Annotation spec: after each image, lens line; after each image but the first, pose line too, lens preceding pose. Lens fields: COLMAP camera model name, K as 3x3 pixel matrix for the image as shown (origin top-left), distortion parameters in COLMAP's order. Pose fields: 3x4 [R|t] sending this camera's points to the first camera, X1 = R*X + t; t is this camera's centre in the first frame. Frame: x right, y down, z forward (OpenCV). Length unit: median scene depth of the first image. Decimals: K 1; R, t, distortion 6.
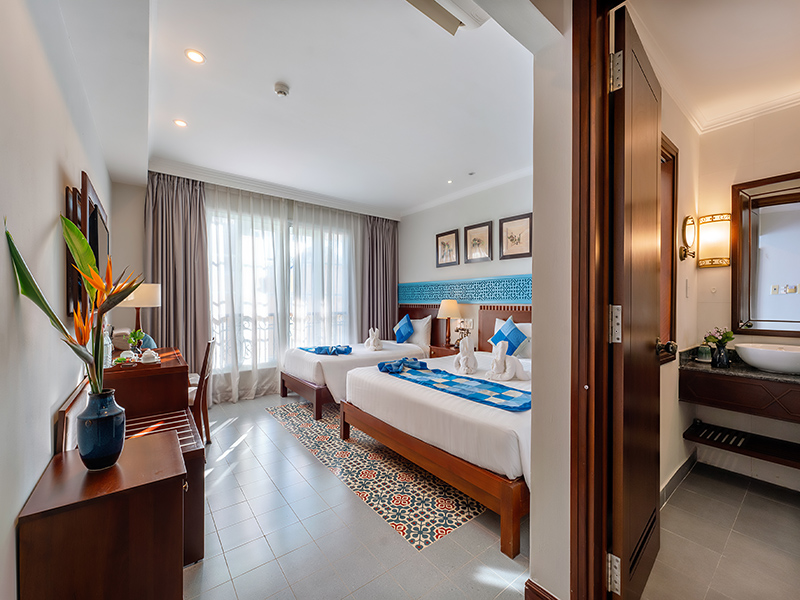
lens RADIAL K [[322.3, 0, 401.4], [0, 322.3, 303.8], [0, 0, 1]] dist [0.001473, 0.000196]
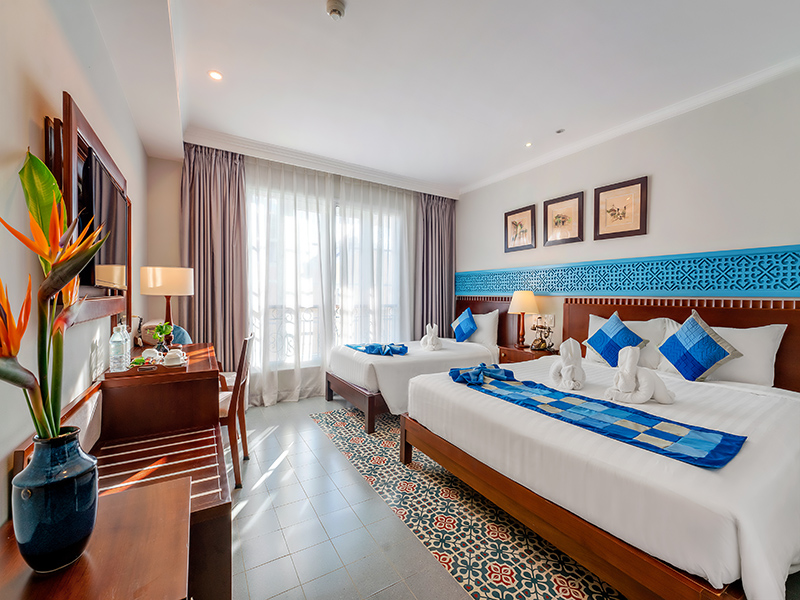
lens RADIAL K [[333.7, 0, 400.0], [0, 333.7, 300.0], [0, 0, 1]] dist [-0.001331, -0.000365]
pose [[0.992464, 0.009318, -0.122184, -0.070414], [-0.008163, 0.999917, 0.009949, 0.005748], [0.122267, -0.008877, 0.992458, 0.137988]]
